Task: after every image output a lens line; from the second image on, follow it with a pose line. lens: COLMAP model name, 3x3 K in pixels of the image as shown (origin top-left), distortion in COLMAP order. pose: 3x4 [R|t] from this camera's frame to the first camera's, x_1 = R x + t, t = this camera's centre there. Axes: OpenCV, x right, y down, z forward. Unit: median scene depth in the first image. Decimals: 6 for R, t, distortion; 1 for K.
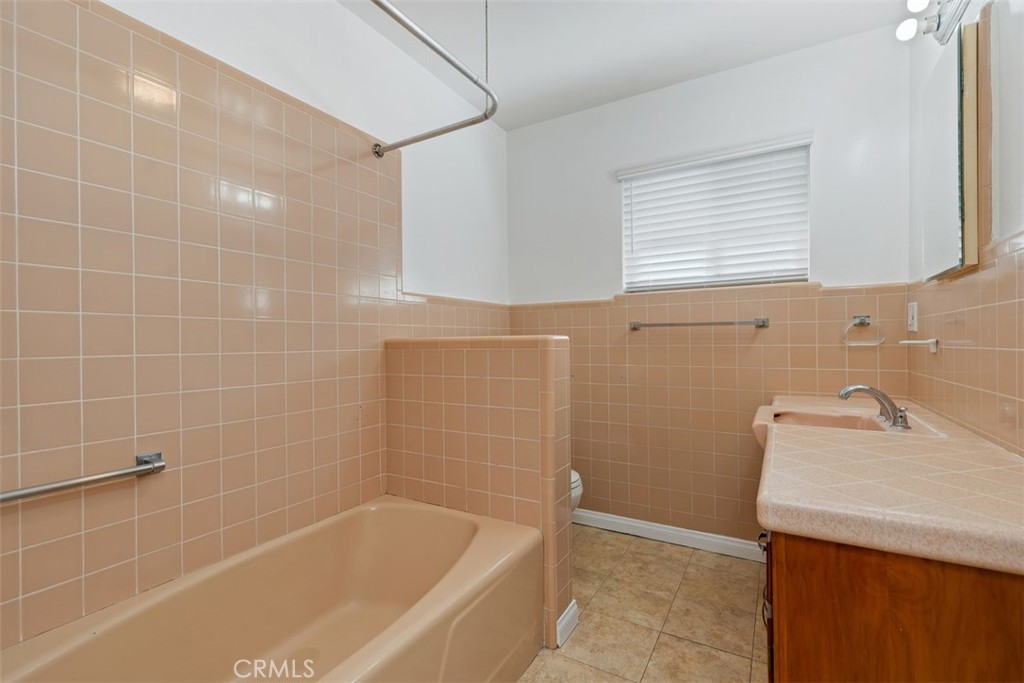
lens RADIAL K [[467.0, 0, 512.0], [0, 467.0, 345.9], [0, 0, 1]] dist [0.003495, -0.001086]
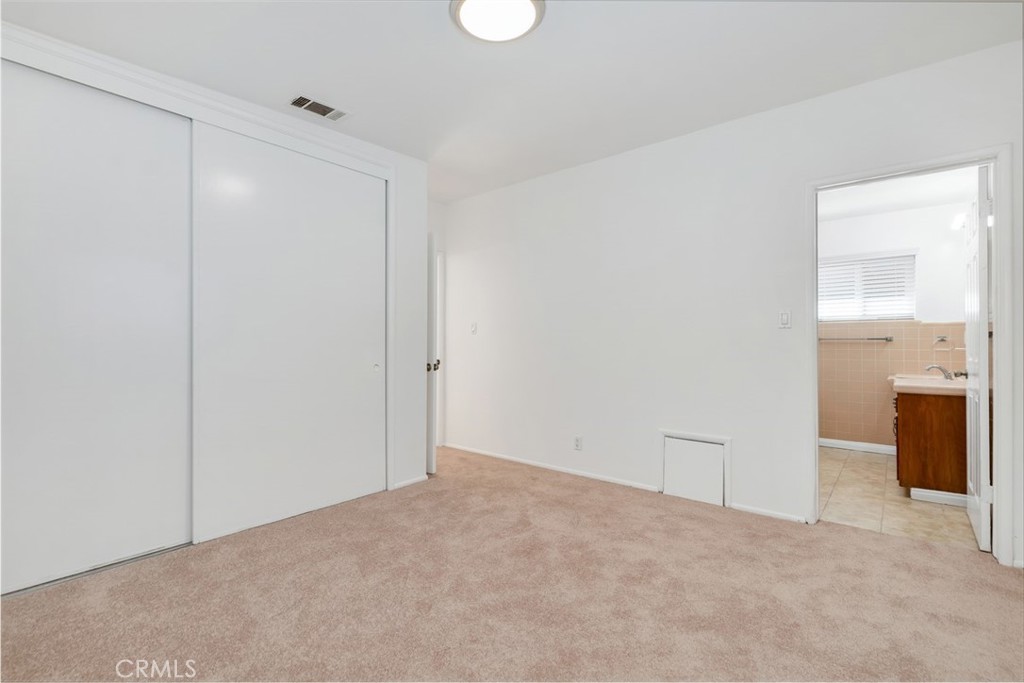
lens RADIAL K [[467.0, 0, 507.7], [0, 467.0, 343.4], [0, 0, 1]] dist [0.003495, -0.001086]
pose [[0.985485, 0.008637, -0.169542, -0.811190], [-0.009362, 0.999950, -0.003478, -0.006172], [0.169504, 0.005015, 0.985517, -1.383208]]
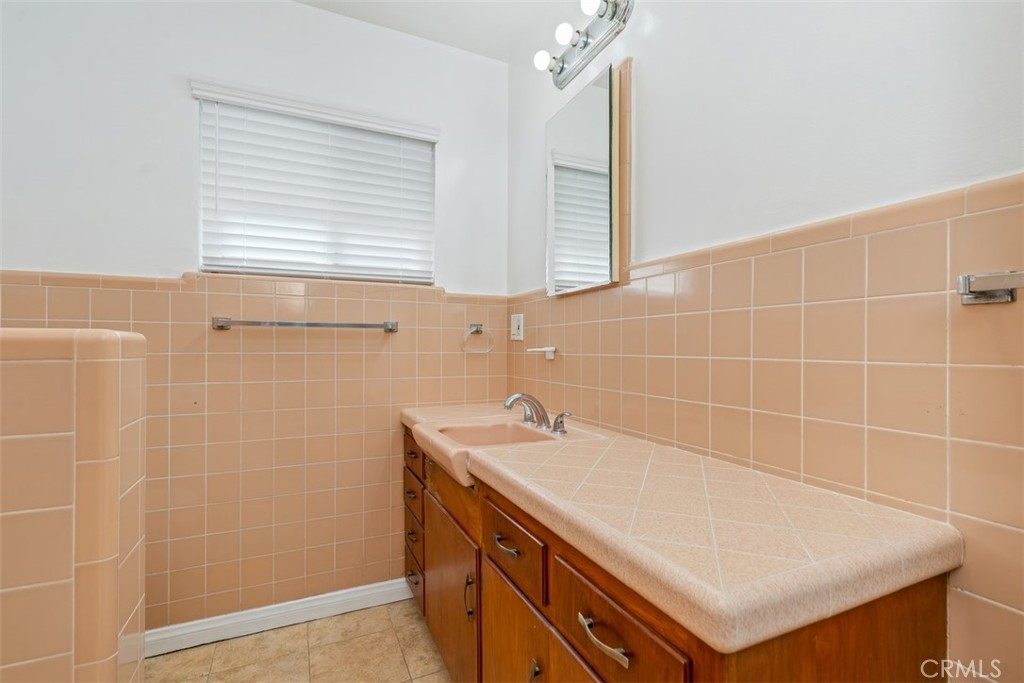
lens RADIAL K [[467.0, 0, 517.3], [0, 467.0, 344.3], [0, 0, 1]] dist [0.003495, -0.001086]
pose [[0.573802, 0.014143, 0.818872, -0.044732], [0.000194, 0.999849, -0.017404, -0.001481], [-0.818994, 0.010145, 0.573712, 0.316342]]
